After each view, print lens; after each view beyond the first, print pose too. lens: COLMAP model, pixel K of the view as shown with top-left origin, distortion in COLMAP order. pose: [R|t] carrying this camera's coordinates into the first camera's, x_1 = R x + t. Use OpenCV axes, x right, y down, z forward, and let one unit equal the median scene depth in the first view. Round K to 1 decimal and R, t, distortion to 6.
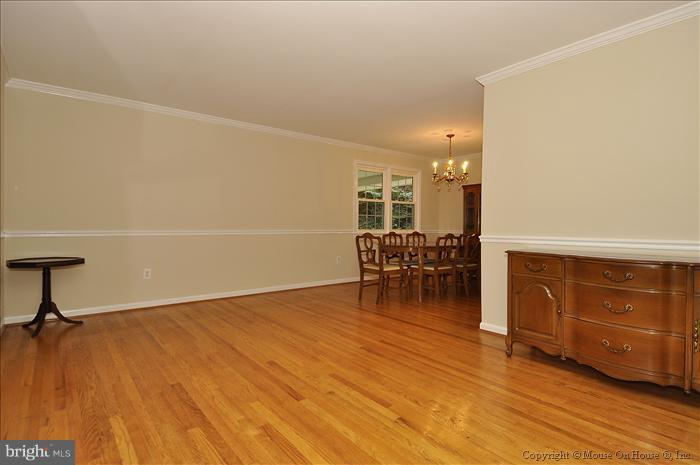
lens RADIAL K [[359.1, 0, 350.0], [0, 359.1, 232.5], [0, 0, 1]] dist [-0.000795, -0.000167]
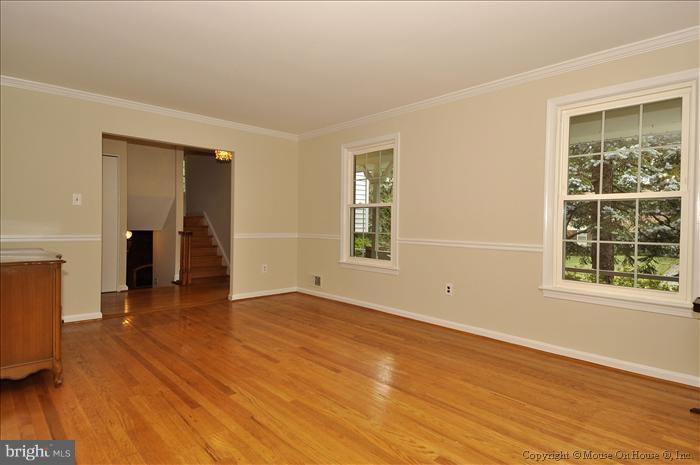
lens RADIAL K [[359.1, 0, 350.0], [0, 359.1, 232.5], [0, 0, 1]] dist [-0.000795, -0.000167]
pose [[-0.995777, -0.017778, -0.090070, -0.162793], [-0.020909, 0.999205, 0.033940, -0.059208], [0.089395, 0.035680, -0.995357, 2.051585]]
